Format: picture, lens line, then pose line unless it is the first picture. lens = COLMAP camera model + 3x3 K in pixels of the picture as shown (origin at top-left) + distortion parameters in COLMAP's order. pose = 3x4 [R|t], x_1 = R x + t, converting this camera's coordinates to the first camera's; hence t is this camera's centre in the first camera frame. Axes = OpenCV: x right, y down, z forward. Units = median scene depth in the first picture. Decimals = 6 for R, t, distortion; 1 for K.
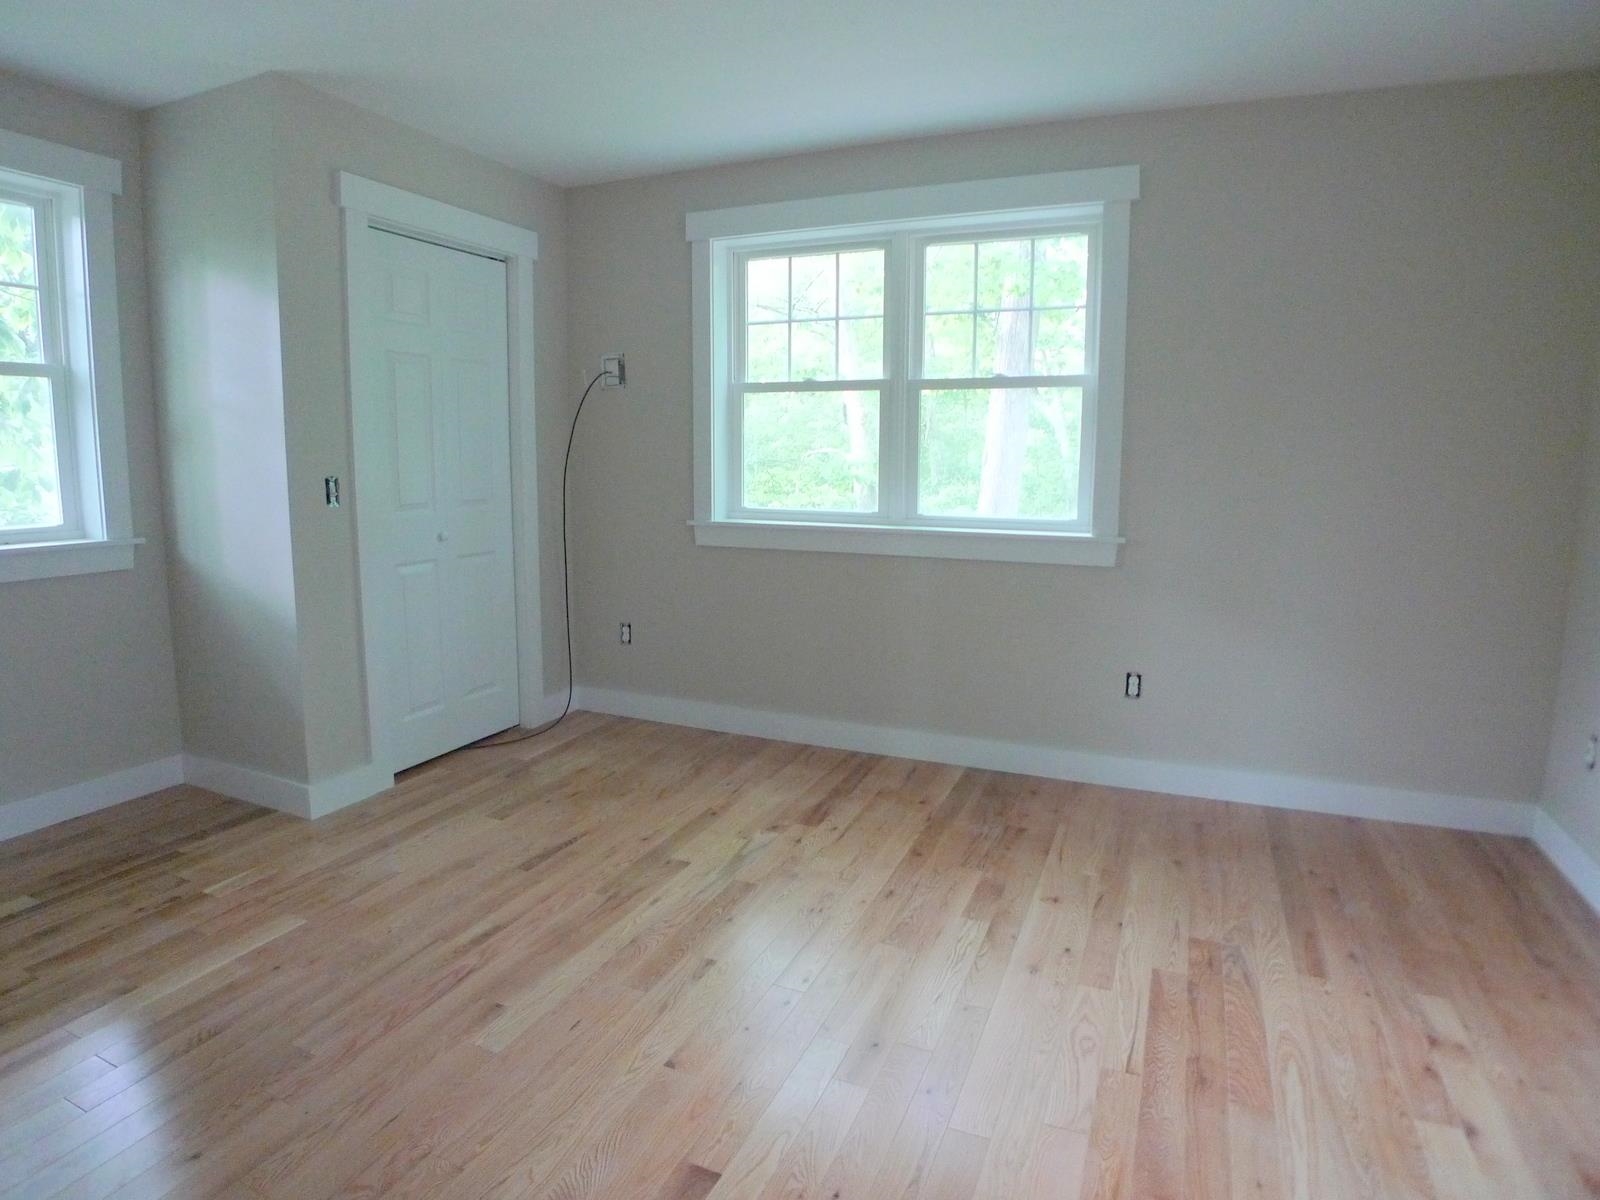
lens RADIAL K [[886.5, 0, 805.2], [0, 886.5, 581.7], [0, 0, 1]] dist [-0.089394, 0.019928]
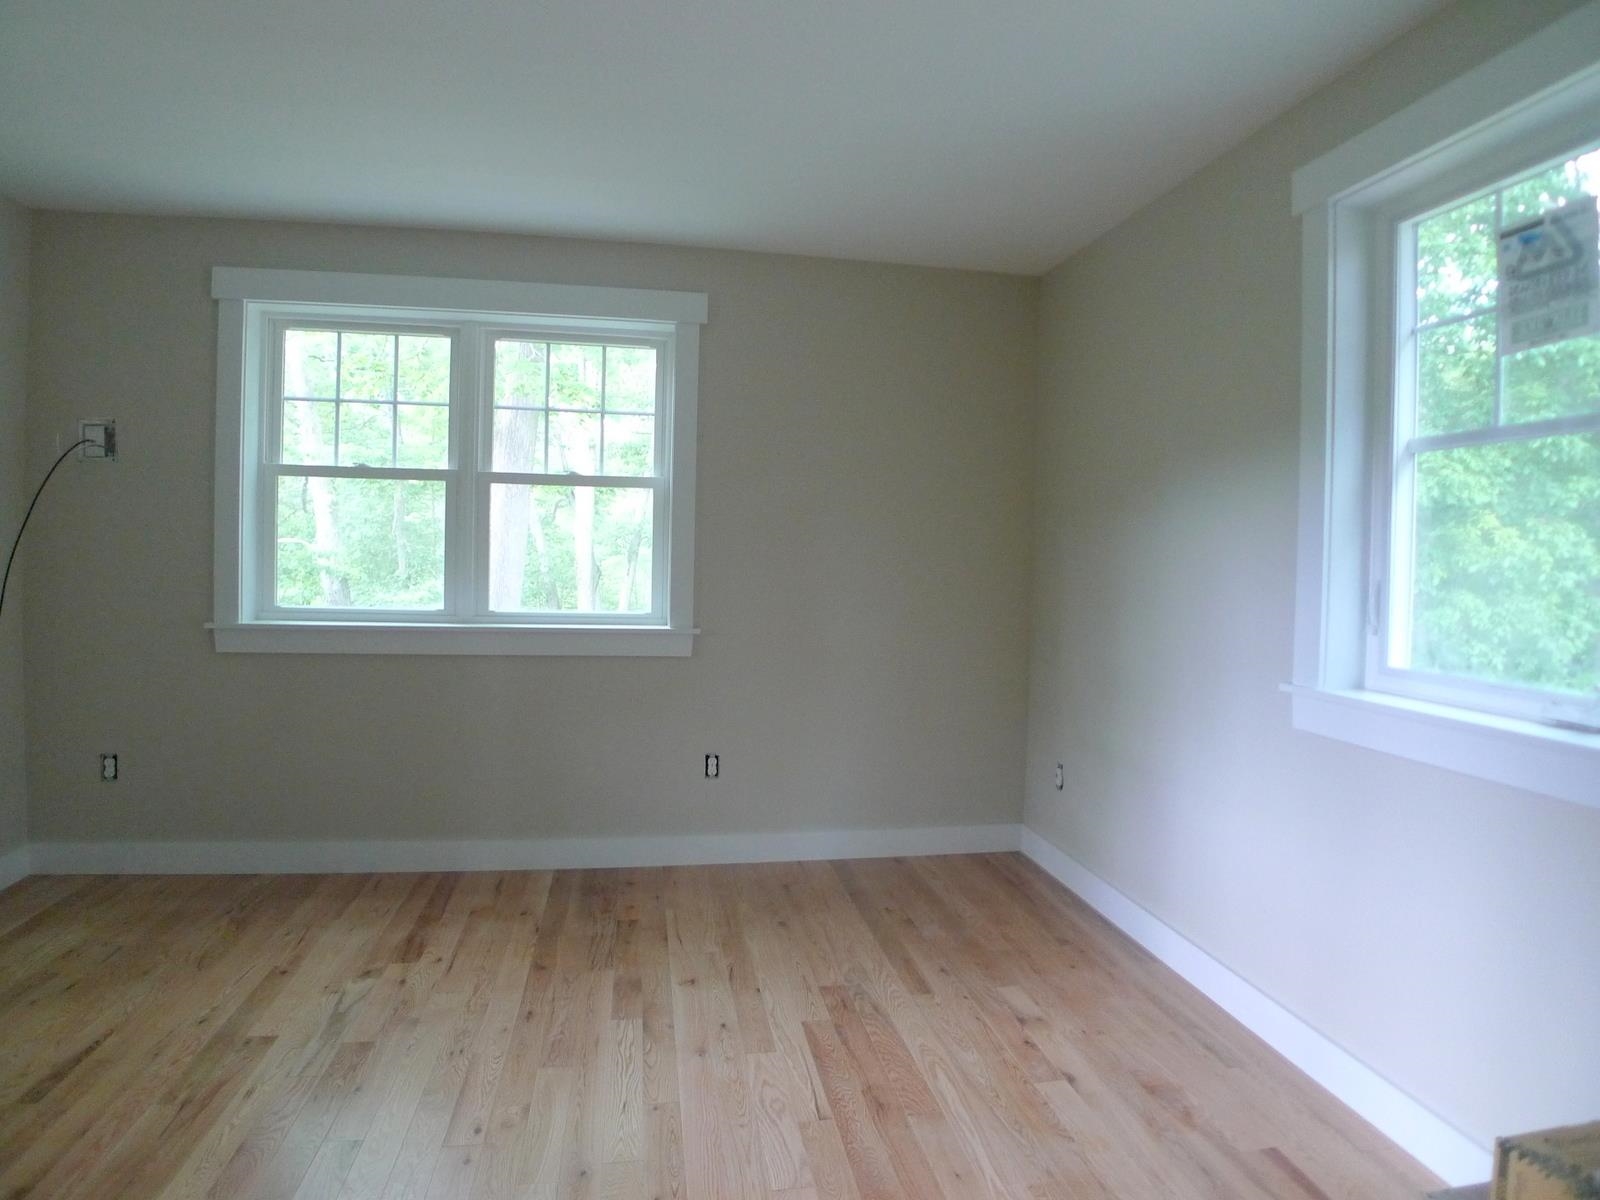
lens RADIAL K [[886.5, 0, 805.2], [0, 886.5, 581.7], [0, 0, 1]] dist [-0.089394, 0.019928]
pose [[0.830551, -0.001933, 0.556939, -0.139324], [0.060584, 0.994373, -0.086897, -0.005244], [-0.553638, 0.105914, 0.825995, 0.023386]]
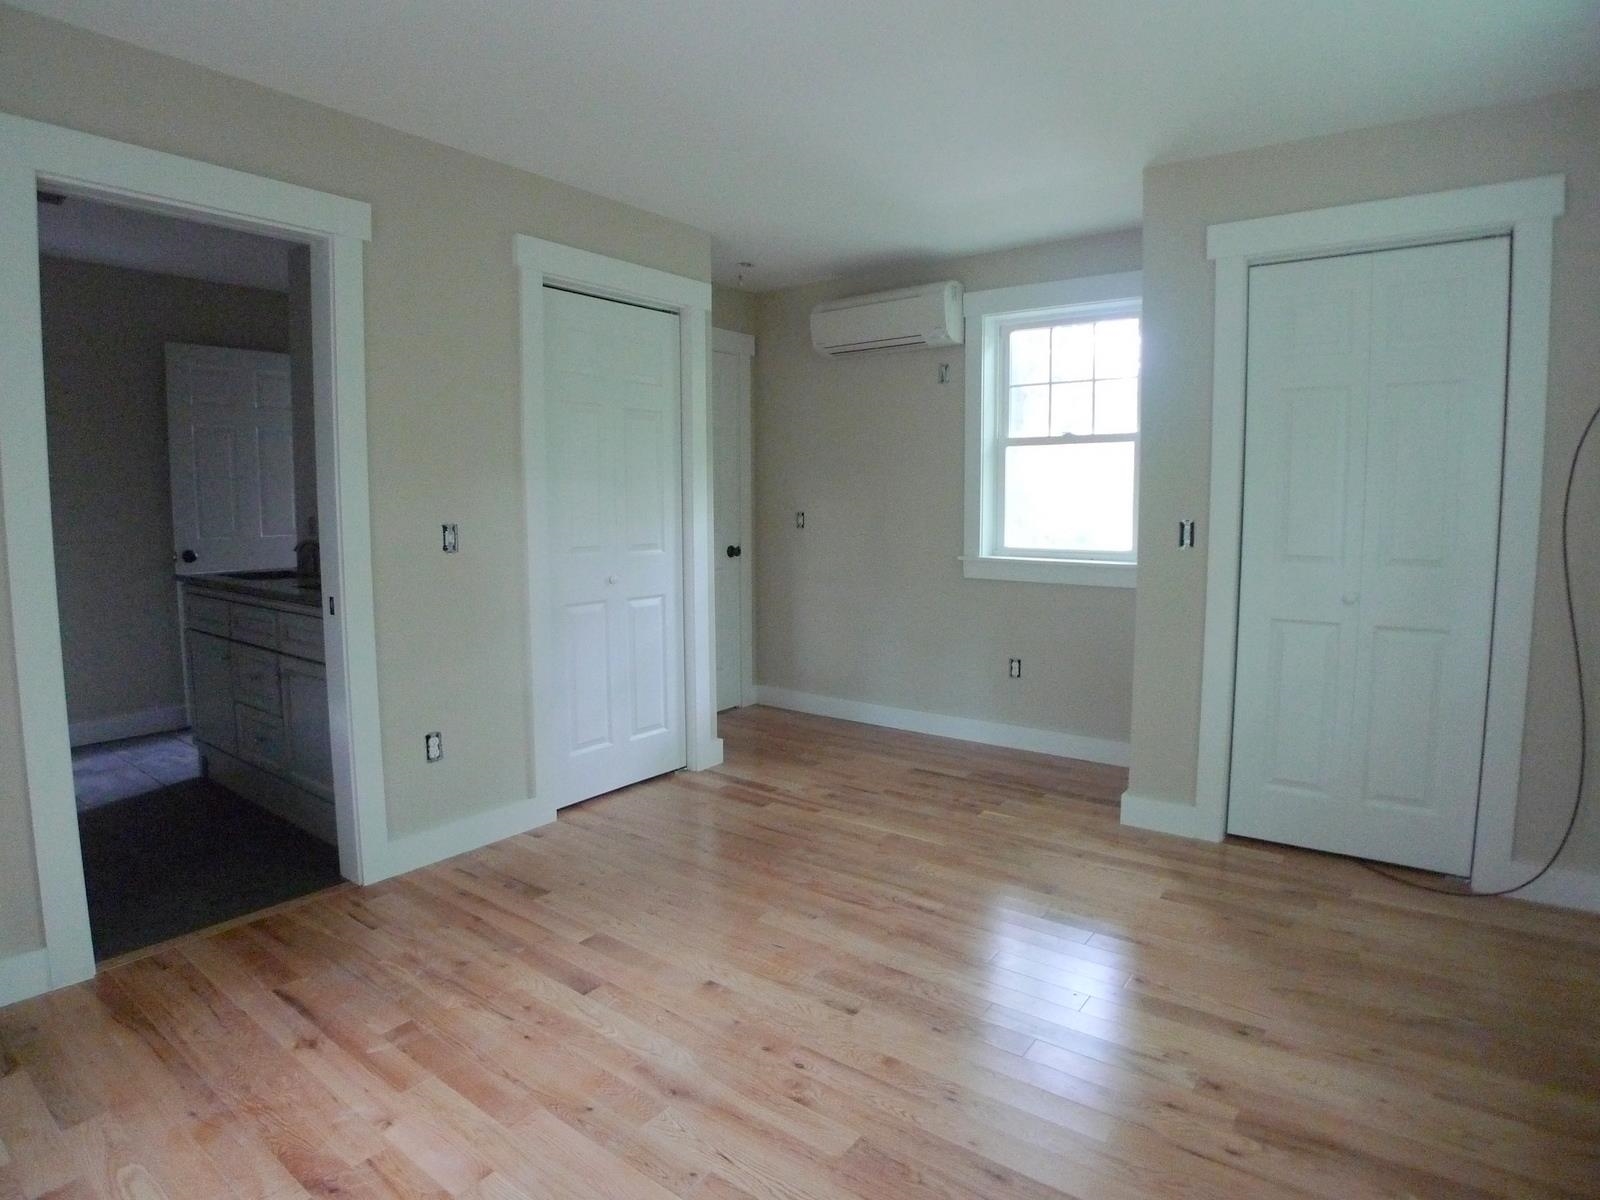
lens RADIAL K [[886.5, 0, 805.2], [0, 886.5, 581.7], [0, 0, 1]] dist [-0.089394, 0.019928]
pose [[-0.229673, 0.082282, -0.969784, 0.574051], [-0.138853, 0.983457, 0.116326, -0.104050], [0.963312, 0.161374, -0.214448, 0.763436]]
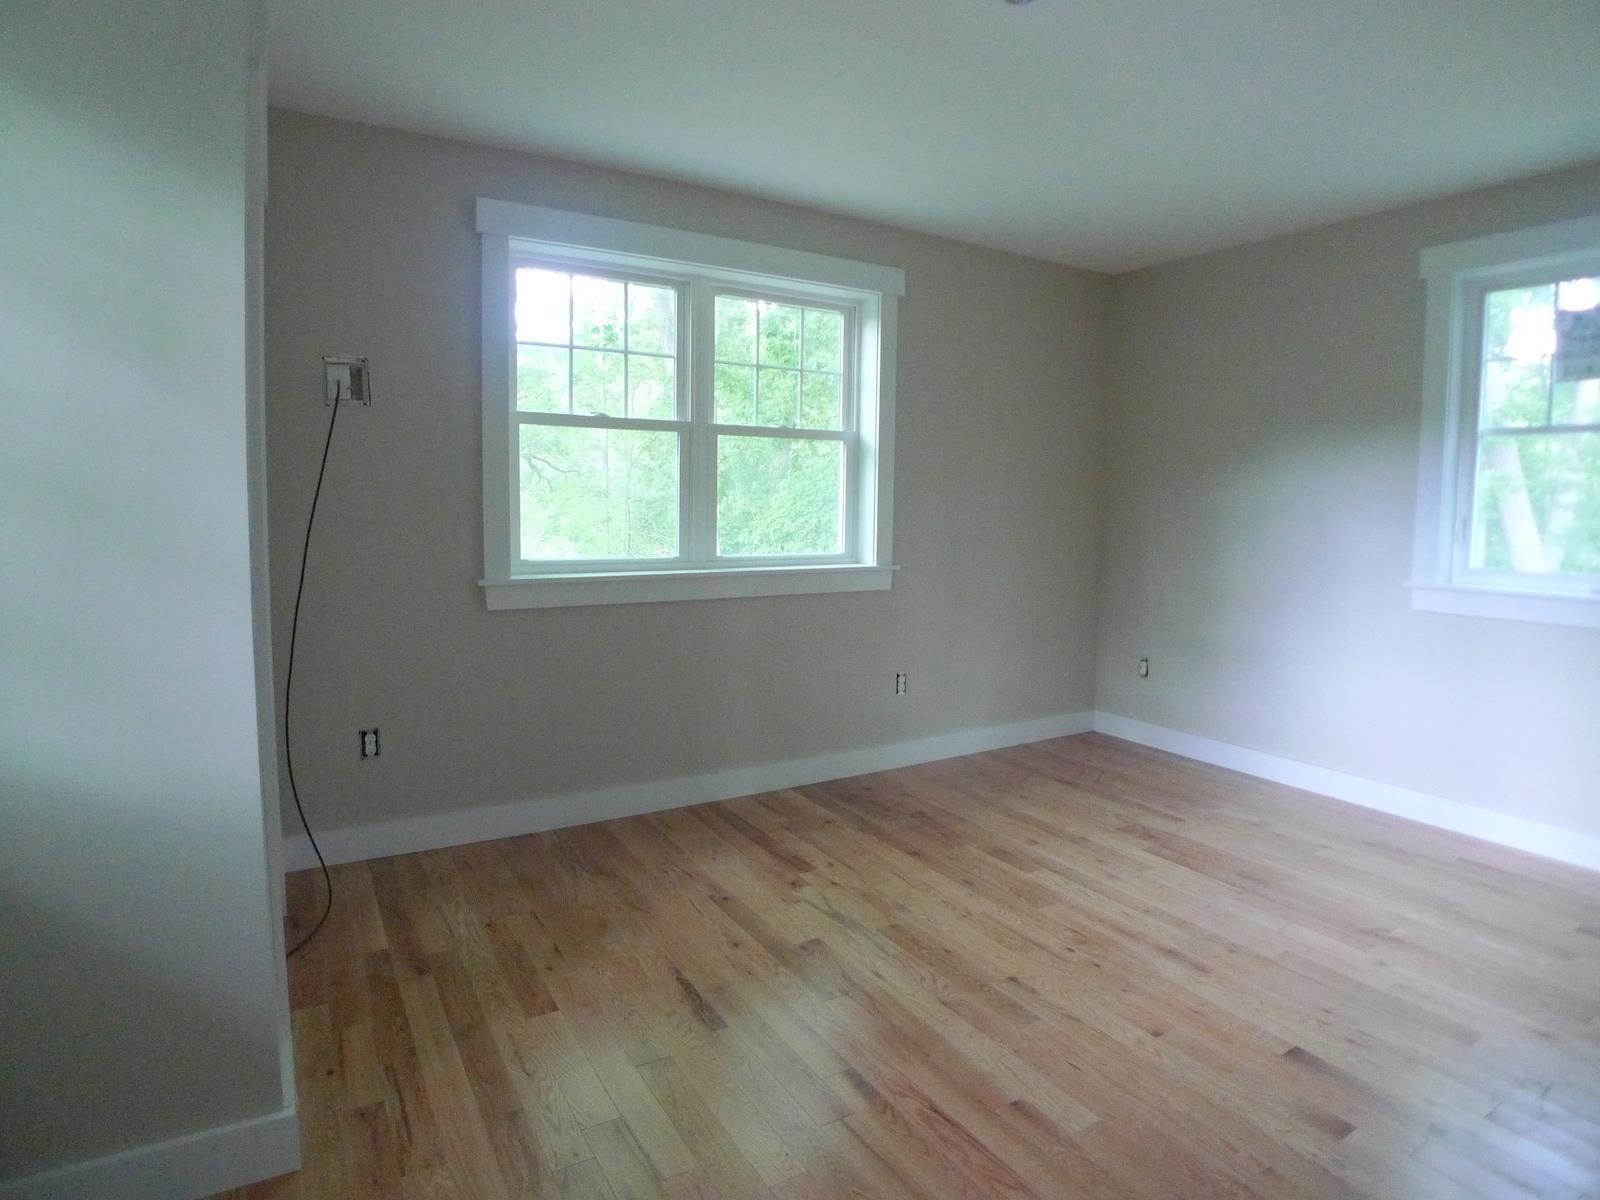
lens RADIAL K [[886.5, 0, 805.2], [0, 886.5, 581.7], [0, 0, 1]] dist [-0.089394, 0.019928]
pose [[0.578658, -0.073967, 0.812209, -0.758596], [0.108395, 0.994019, 0.013298, -0.059285], [-0.808335, 0.080344, 0.583215, 0.390242]]
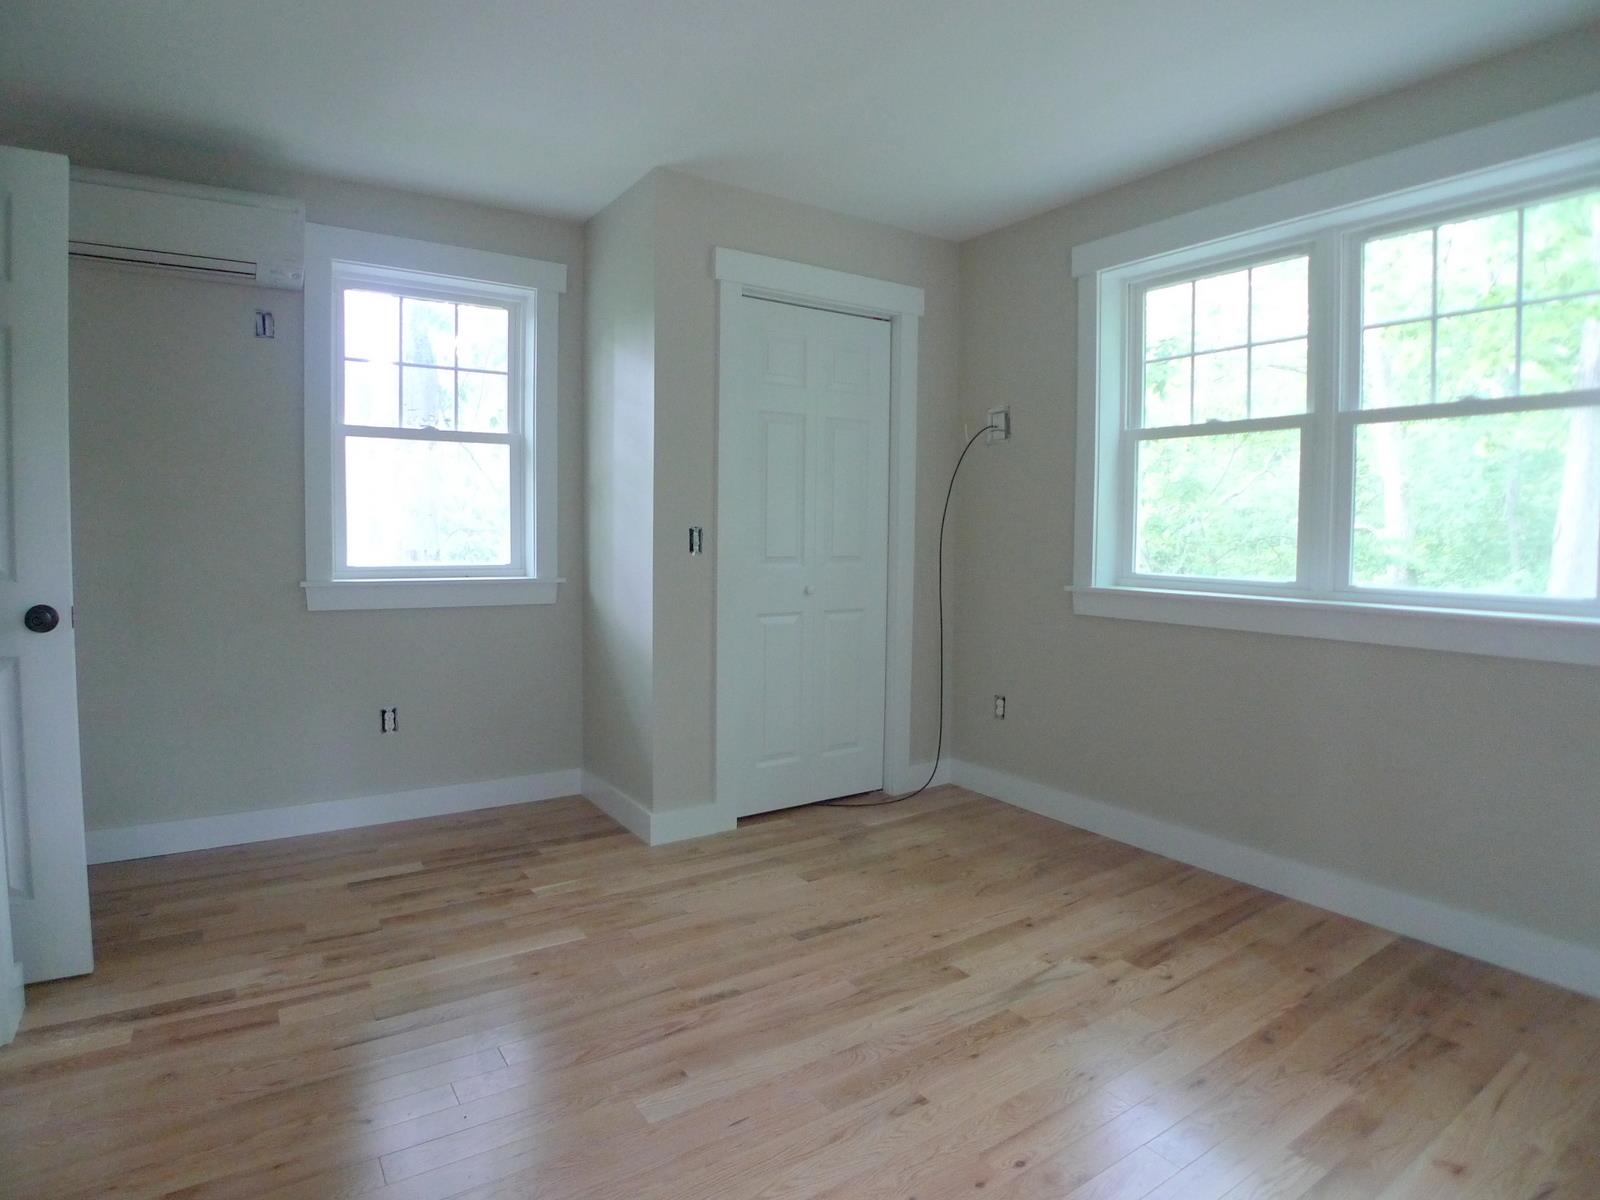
lens RADIAL K [[886.5, 0, 805.2], [0, 886.5, 581.7], [0, 0, 1]] dist [-0.089394, 0.019928]
pose [[0.841150, 0.031752, -0.539869, 0.156412], [-0.079881, 0.994620, -0.065961, 0.007609], [0.534870, 0.098608, 0.839161, 0.150008]]
